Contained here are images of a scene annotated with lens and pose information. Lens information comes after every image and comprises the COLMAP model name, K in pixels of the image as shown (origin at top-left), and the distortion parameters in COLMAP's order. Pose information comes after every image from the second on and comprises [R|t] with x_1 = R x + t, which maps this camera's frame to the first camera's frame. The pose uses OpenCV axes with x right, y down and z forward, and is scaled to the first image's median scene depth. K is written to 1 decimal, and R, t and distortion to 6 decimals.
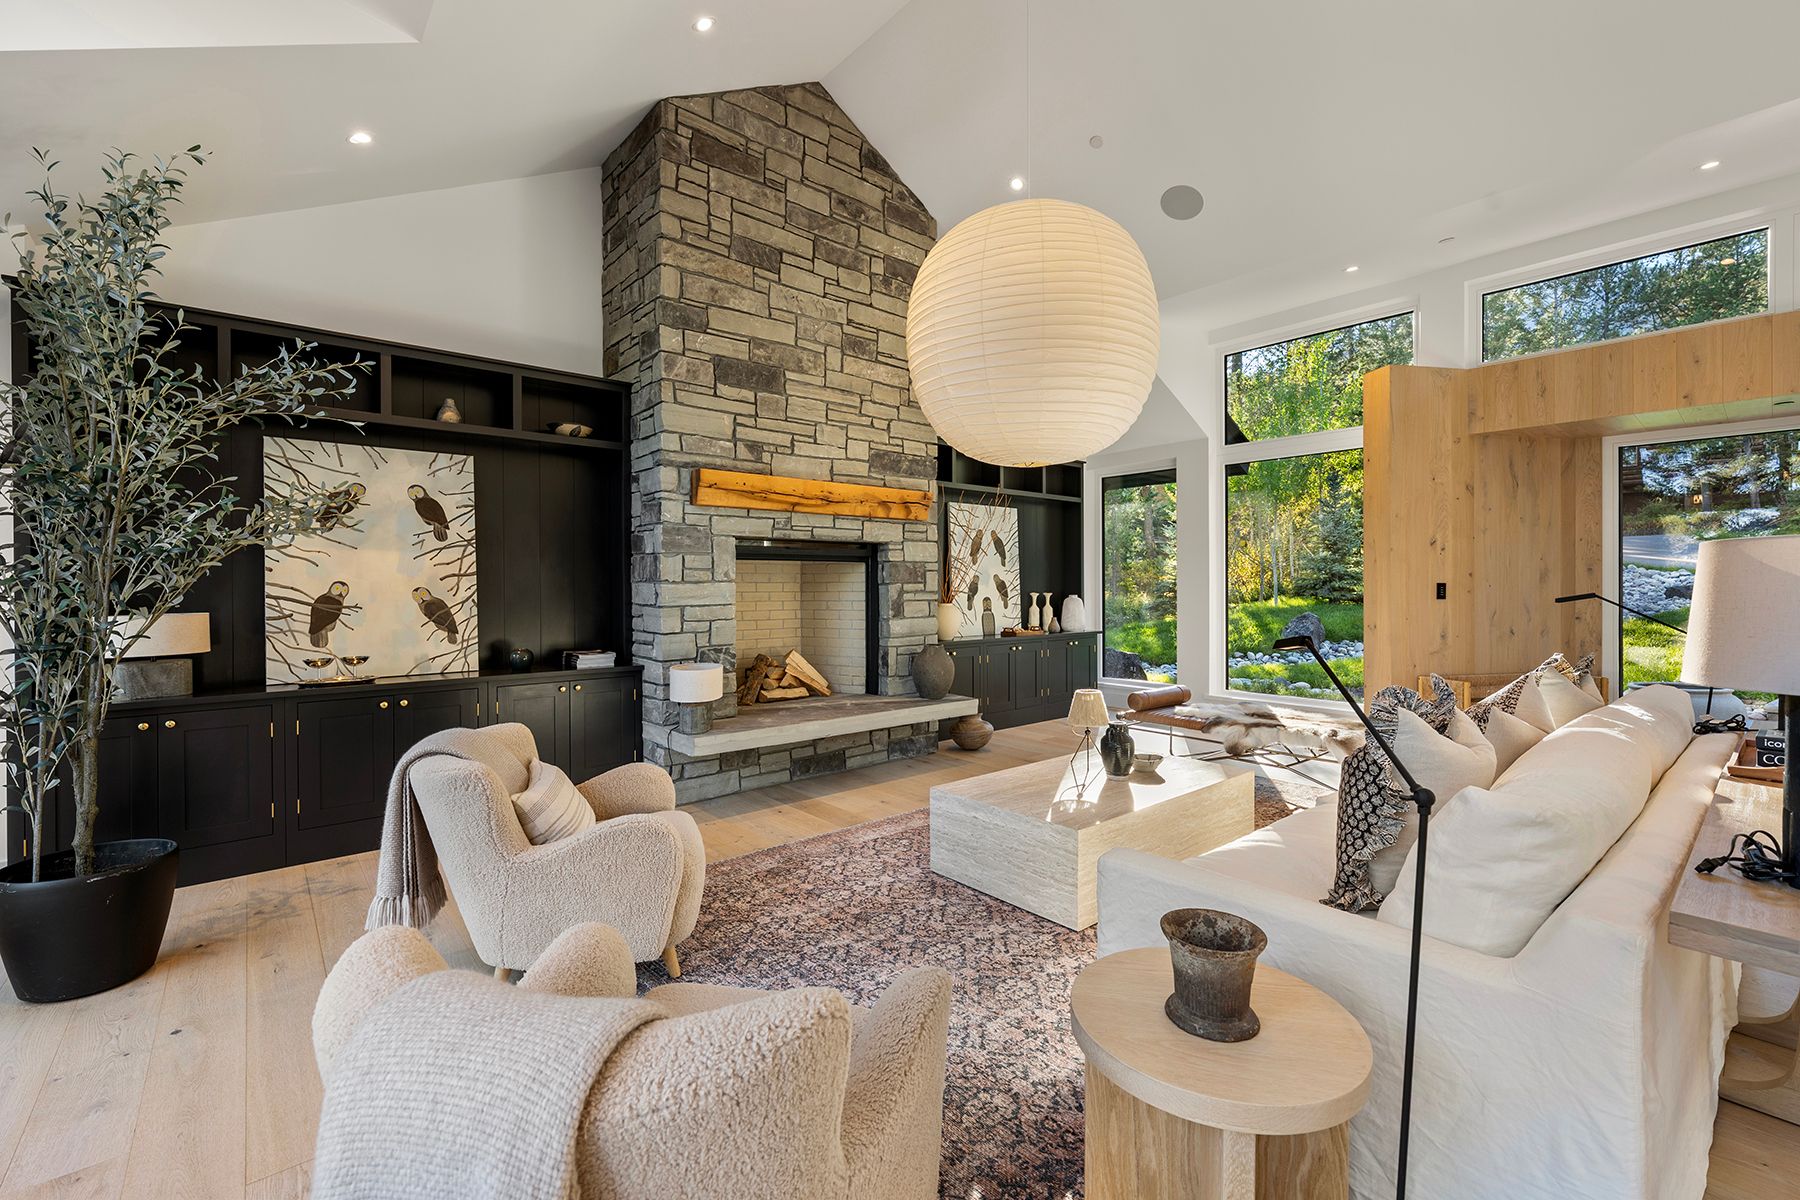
lens RADIAL K [[759.7, 0, 907.1], [0, 759.7, 589.4], [0, 0, 1]] dist [-0.001873, 0.000024]
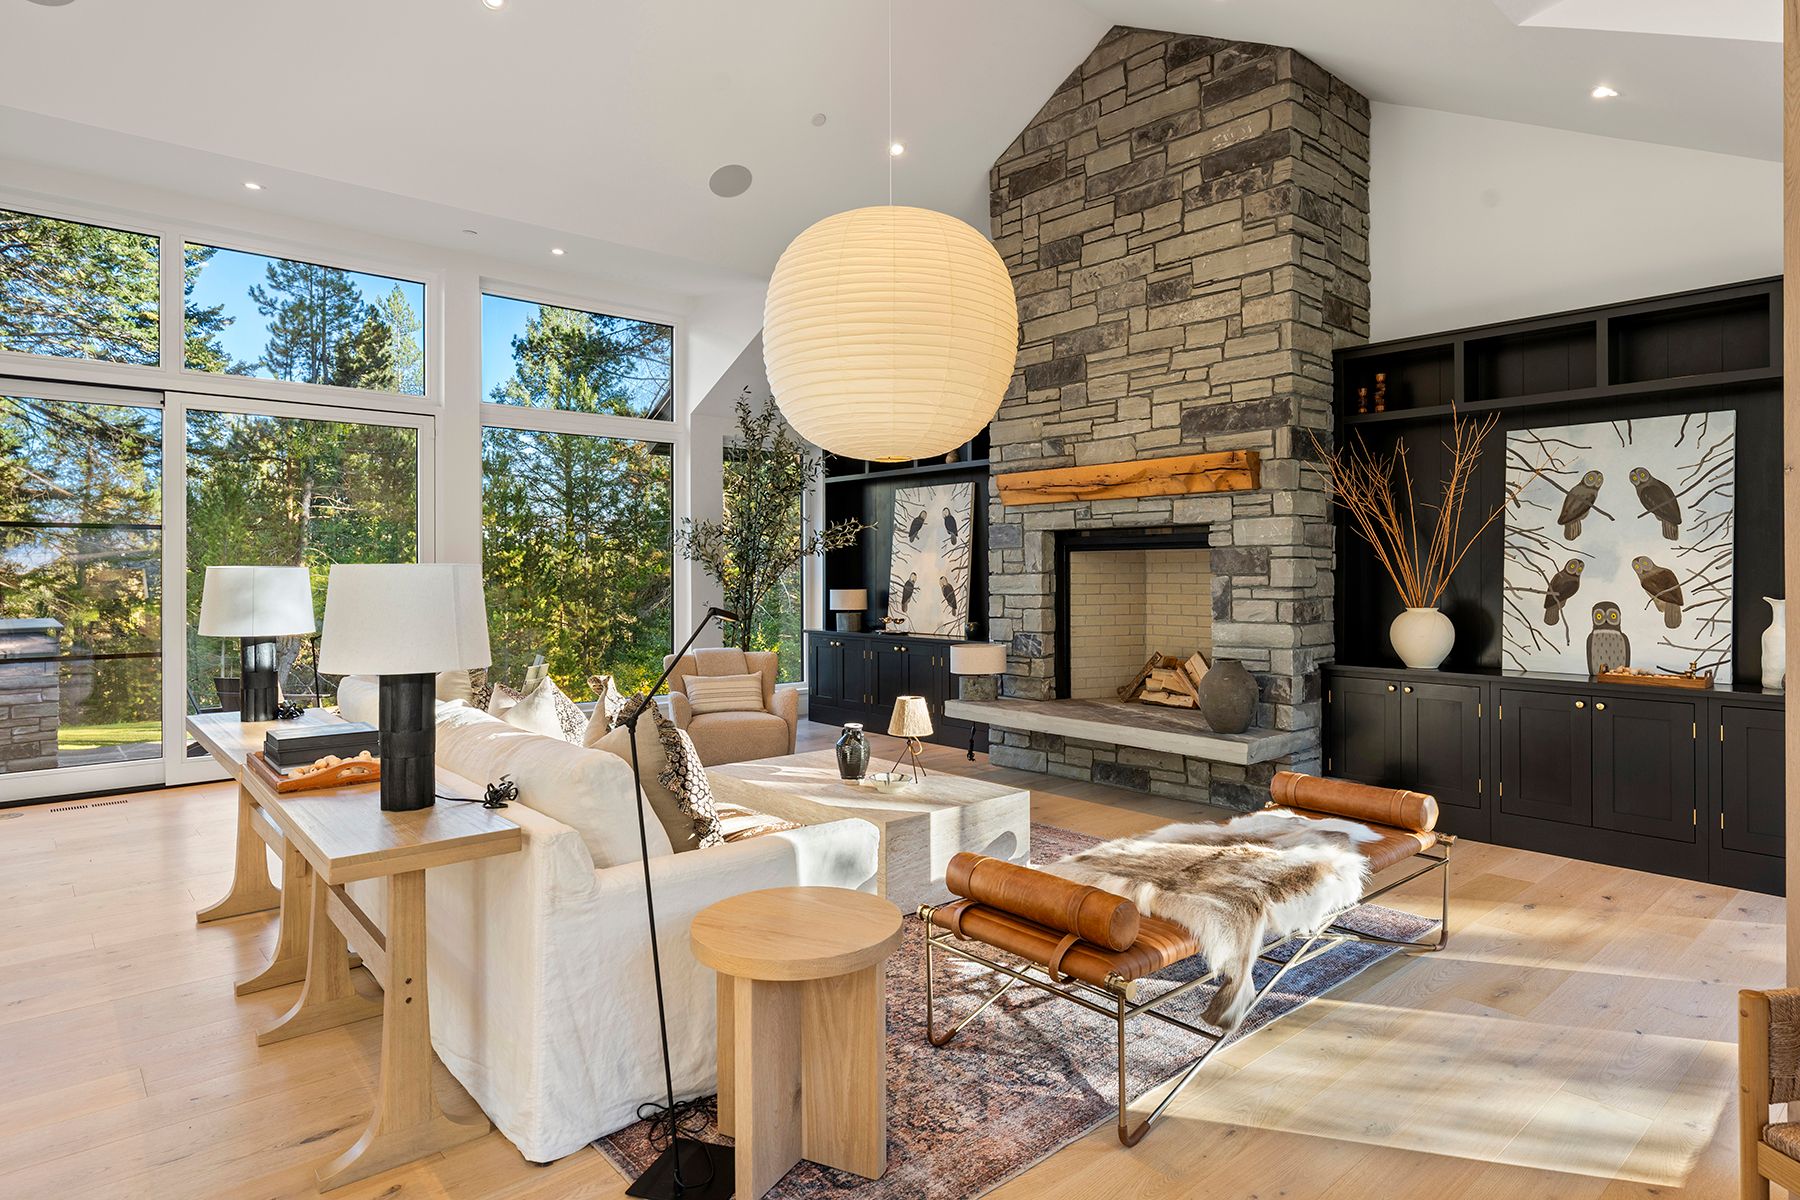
lens RADIAL K [[1002.8, 0, 913.1], [0, 1002.8, 568.1], [0, 0, 1]] dist [0.001399, 0.000167]
pose [[0.018554, 0.000508, -0.999828, 1.149178], [-0.002803, 0.999996, 0.000456, -0.017275], [0.999824, 0.002794, 0.018556, 0.780987]]
